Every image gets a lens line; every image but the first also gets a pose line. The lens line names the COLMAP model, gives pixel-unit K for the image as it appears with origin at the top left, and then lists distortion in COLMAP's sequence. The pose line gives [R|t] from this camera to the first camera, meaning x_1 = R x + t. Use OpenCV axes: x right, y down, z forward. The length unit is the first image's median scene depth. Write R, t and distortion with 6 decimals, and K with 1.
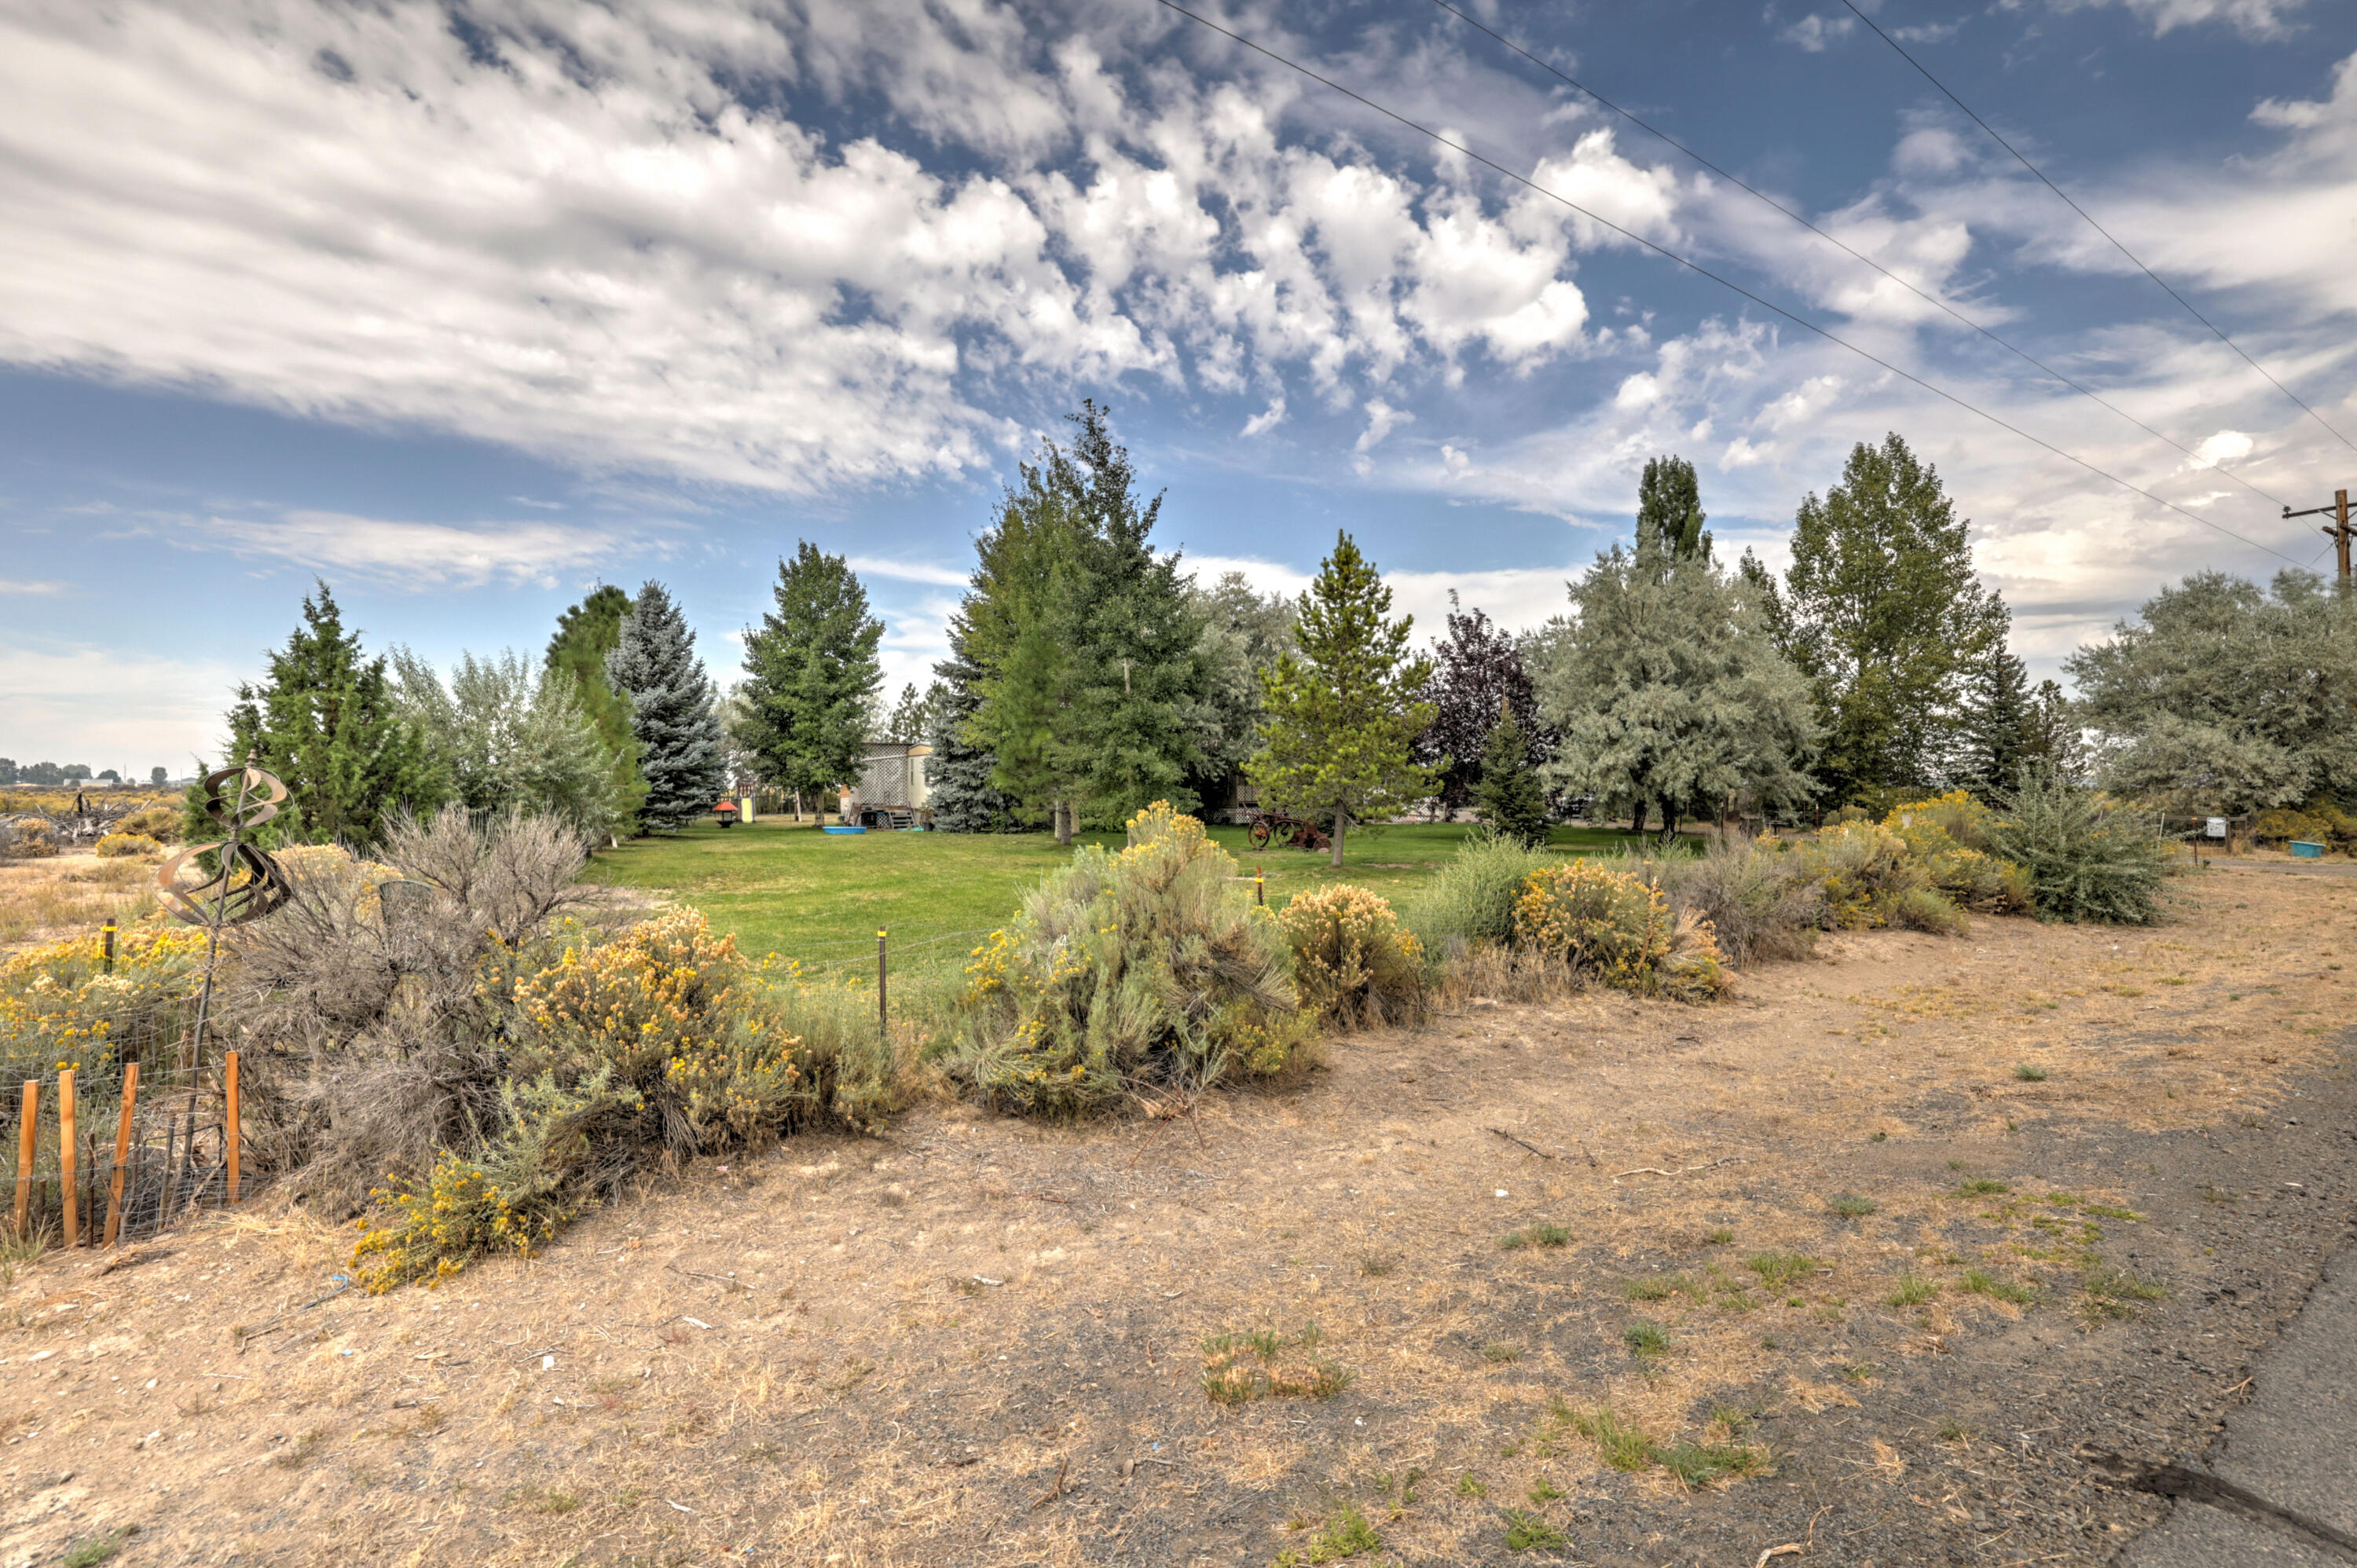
lens RADIAL K [[1013.1, 0, 1174.6], [0, 1013.1, 789.5], [0, 0, 1]] dist [-0.035177, 0.011262]
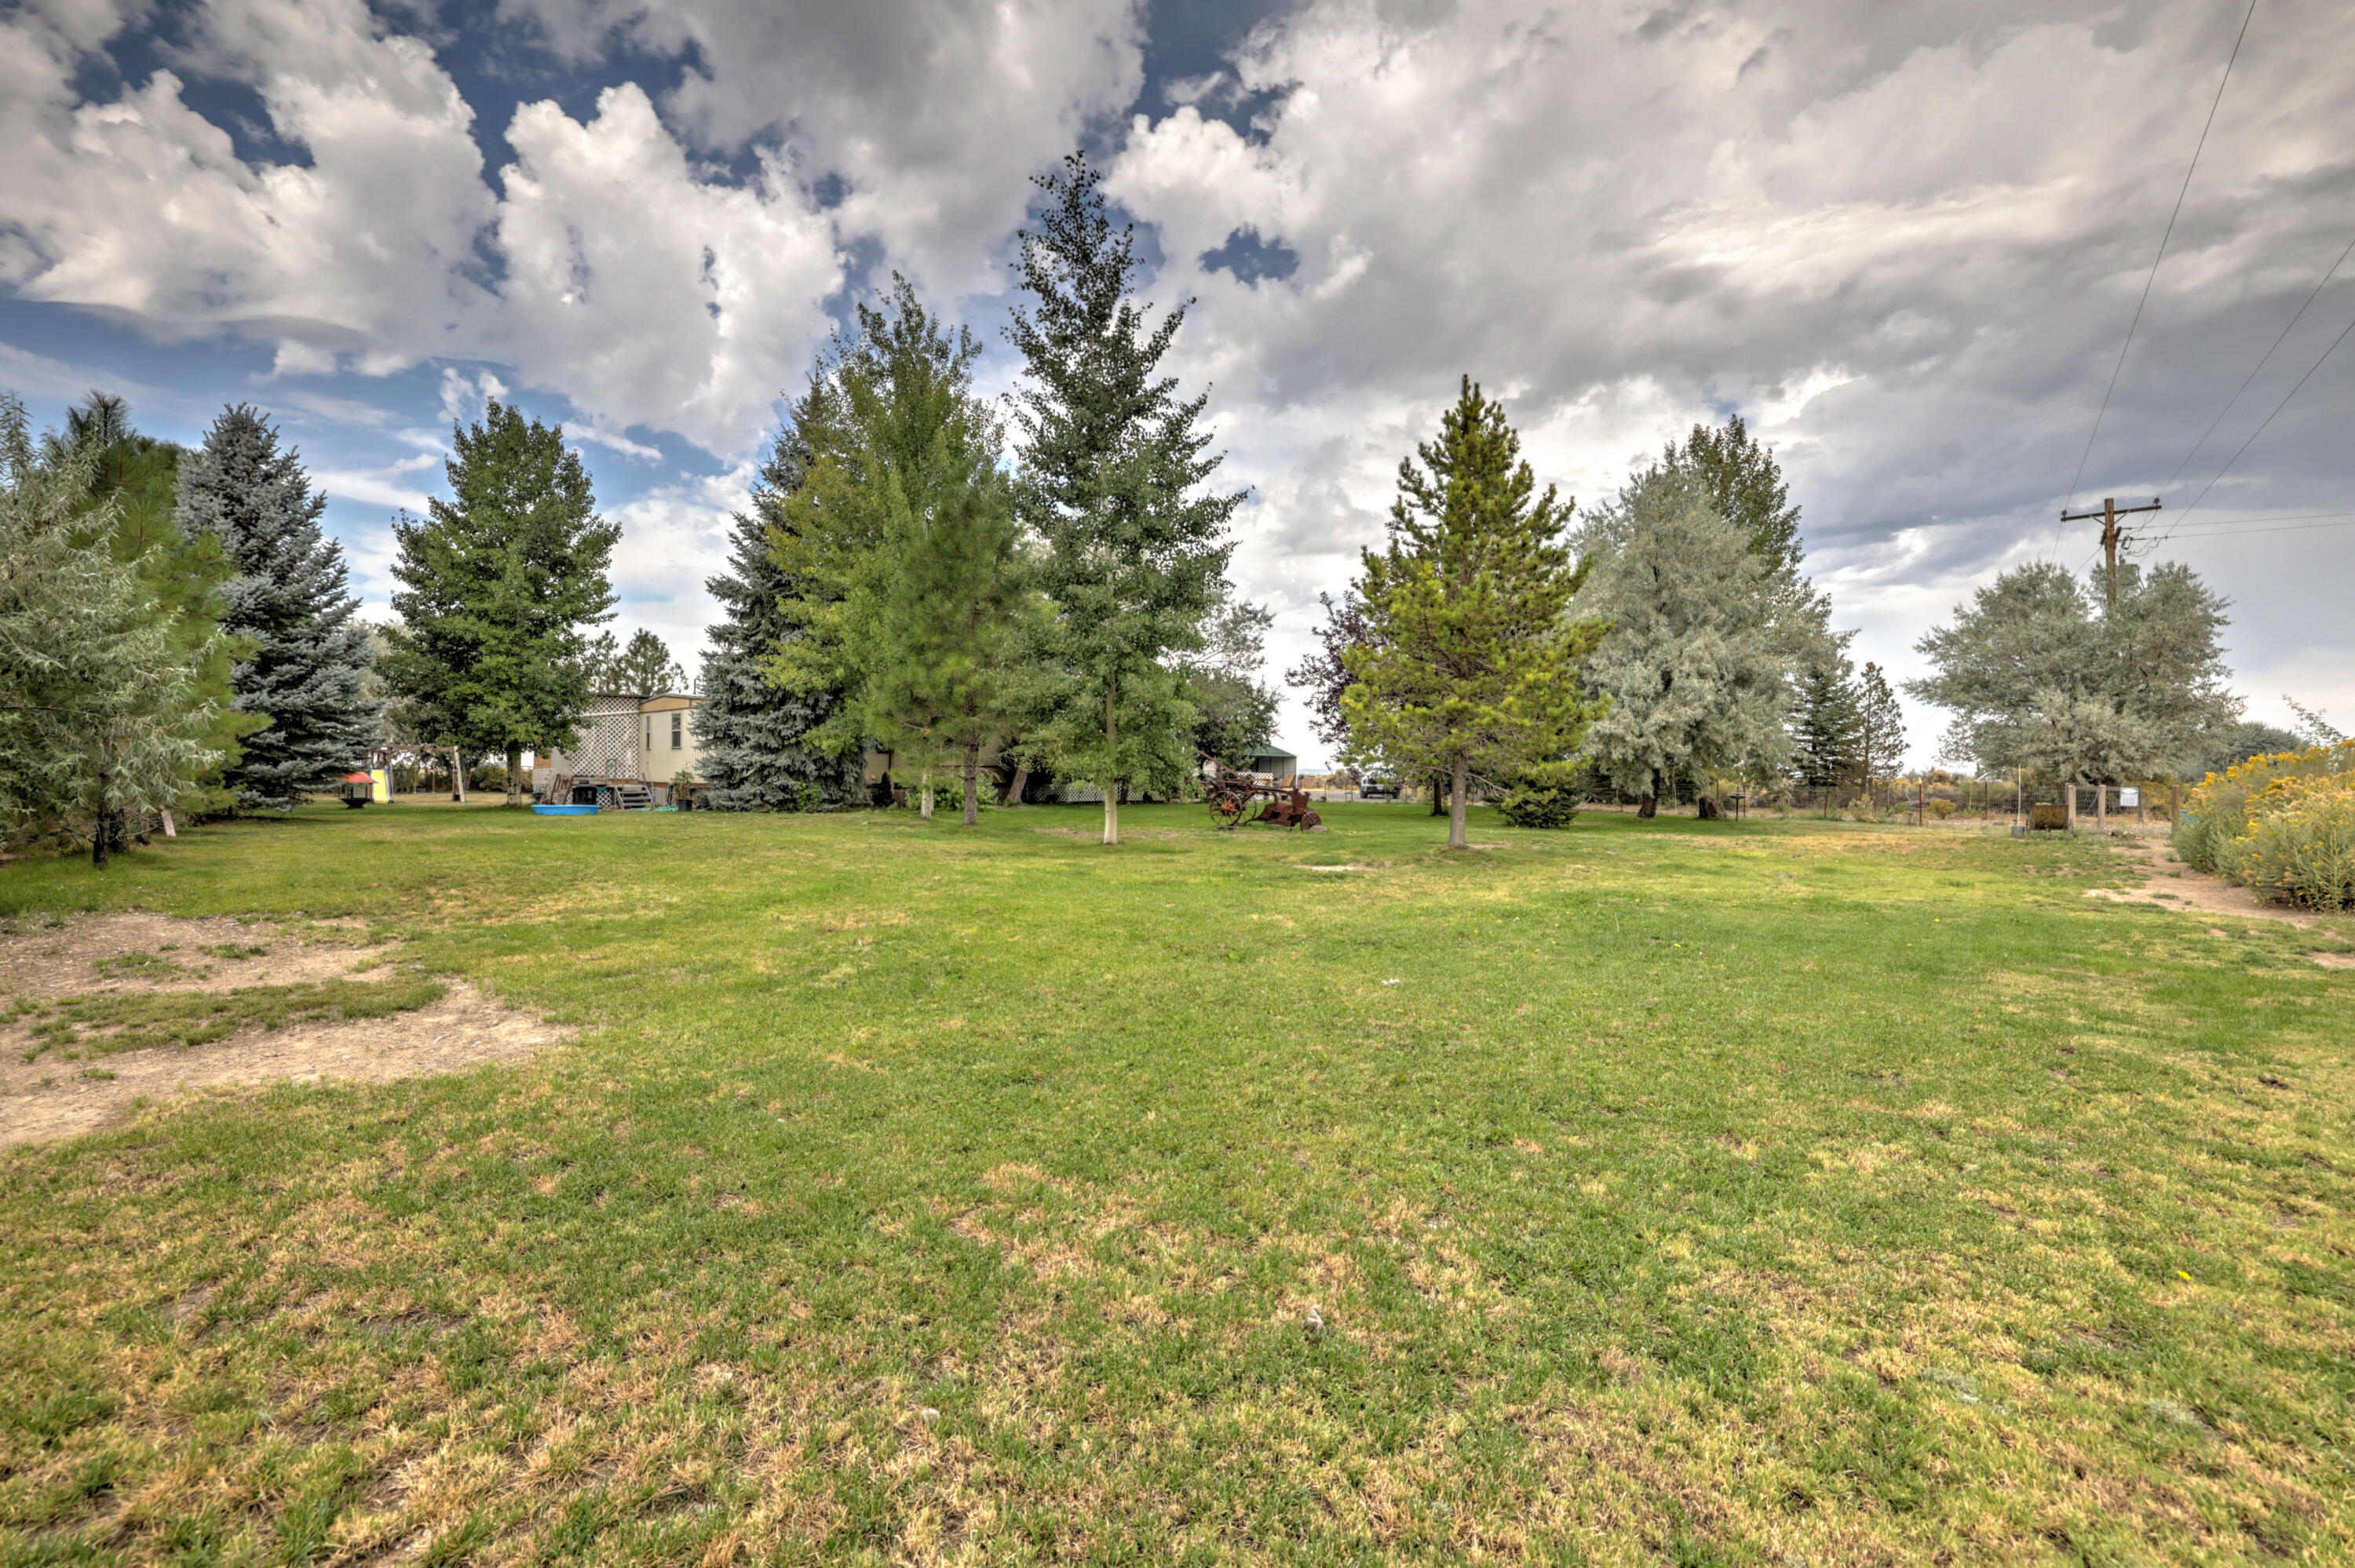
lens RADIAL K [[1012.2, 0, 1186.4], [0, 1012.2, 778.6], [0, 0, 1]] dist [-0.035177, 0.011262]
pose [[0.953267, 0.005420, 0.302081, -0.133143], [-0.006354, 0.999978, 0.002111, 0.015531], [-0.302062, -0.003932, 0.953280, 0.216781]]
